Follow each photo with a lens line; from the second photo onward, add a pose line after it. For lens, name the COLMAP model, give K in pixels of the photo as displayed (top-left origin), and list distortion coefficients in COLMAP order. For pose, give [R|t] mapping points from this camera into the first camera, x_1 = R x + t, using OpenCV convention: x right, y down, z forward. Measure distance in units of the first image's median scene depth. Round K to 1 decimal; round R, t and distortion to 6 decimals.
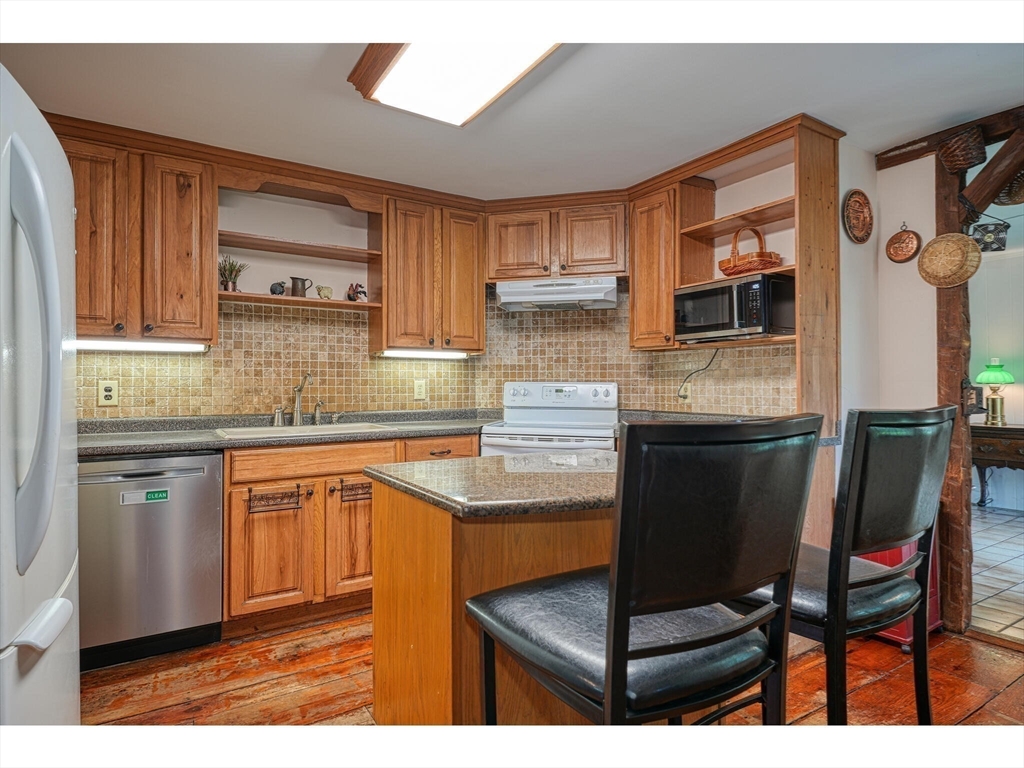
lens RADIAL K [[558.7, 0, 510.2], [0, 558.7, 381.7], [0, 0, 1]] dist [0.004002, -0.000537]
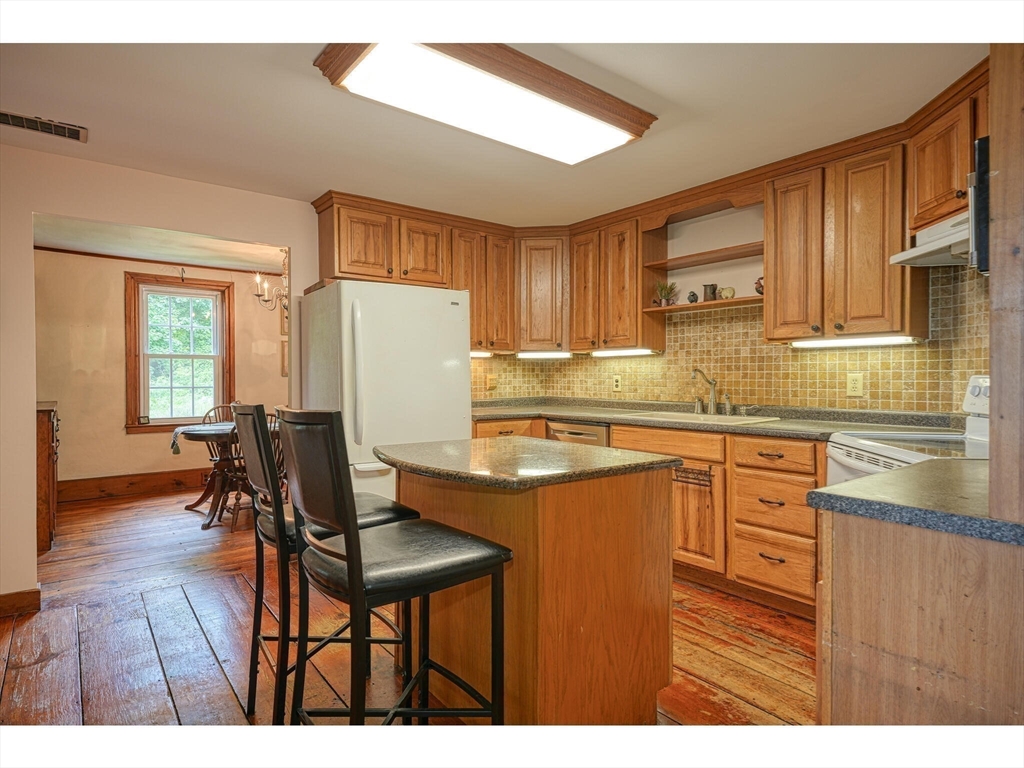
lens RADIAL K [[558.7, 0, 510.3], [0, 558.7, 384.2], [0, 0, 1]] dist [0.004002, -0.000537]
pose [[0.104865, 0.016793, -0.994345, 0.687180], [0.009682, 0.999793, 0.017906, -0.007017], [0.994439, -0.011505, 0.104681, 0.461936]]
